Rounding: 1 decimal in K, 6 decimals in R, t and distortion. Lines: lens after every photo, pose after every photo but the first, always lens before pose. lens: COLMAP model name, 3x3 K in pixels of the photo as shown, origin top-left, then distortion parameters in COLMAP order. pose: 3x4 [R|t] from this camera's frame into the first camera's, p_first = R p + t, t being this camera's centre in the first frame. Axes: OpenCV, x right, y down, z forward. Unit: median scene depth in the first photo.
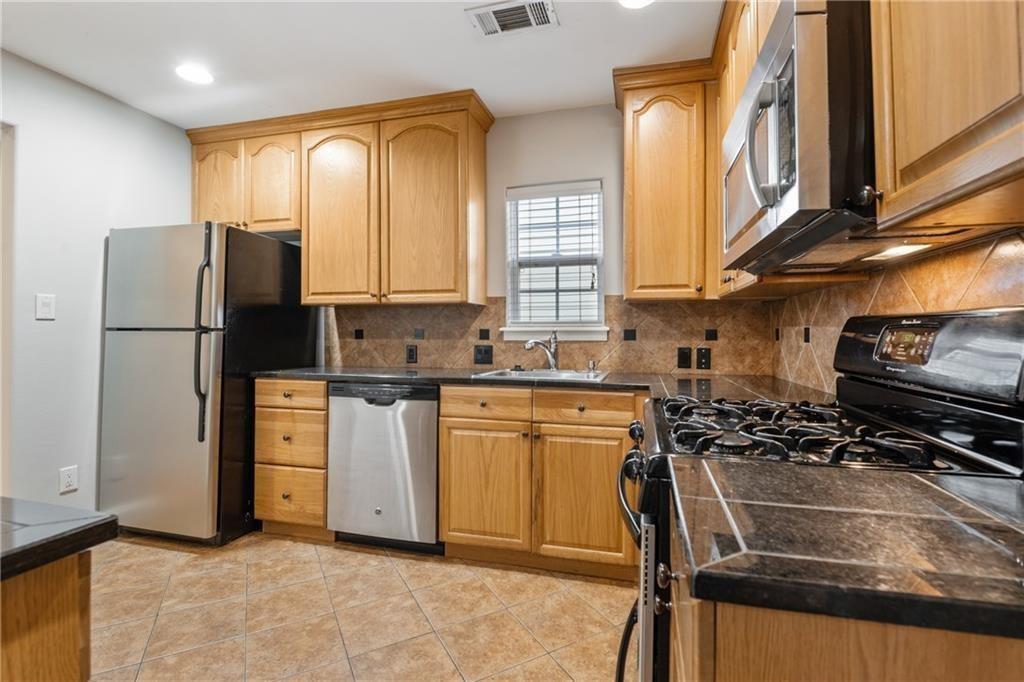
lens RADIAL K [[462.0, 0, 517.6], [0, 462.0, 331.7], [0, 0, 1]] dist [0.000100, -0.000154]
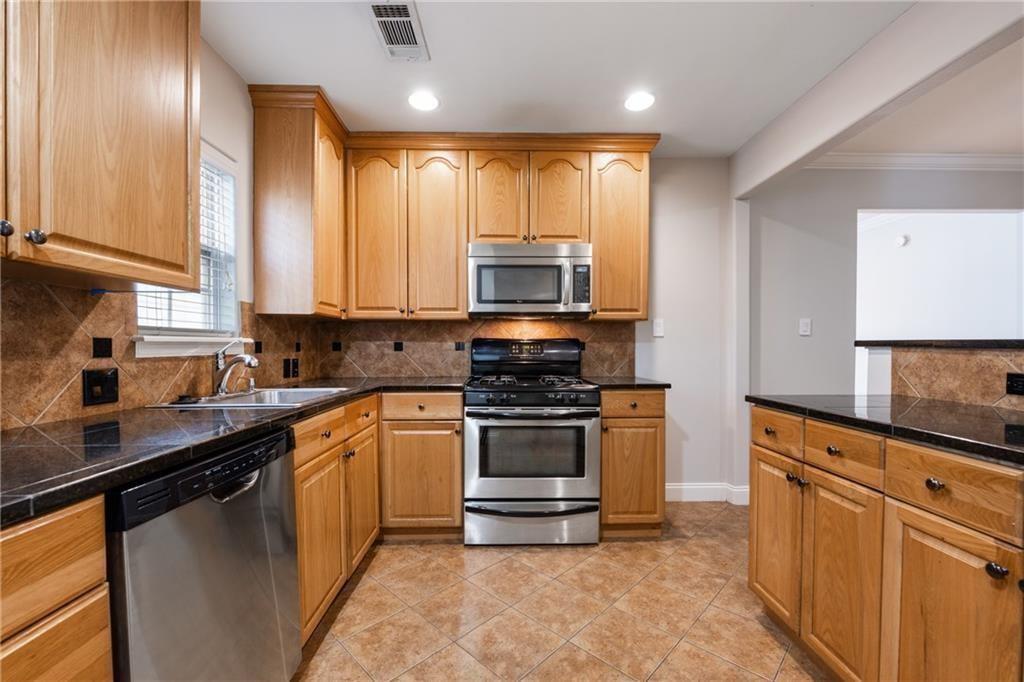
lens RADIAL K [[415.4, 0, 515.3], [0, 415.4, 348.5], [0, 0, 1]] dist [0.002603, 0.000015]
pose [[-0.269685, -0.008137, 0.962914, -0.692704], [-0.012434, 0.999910, 0.004967, -0.001398], [-0.962868, -0.010633, -0.269761, 0.713893]]
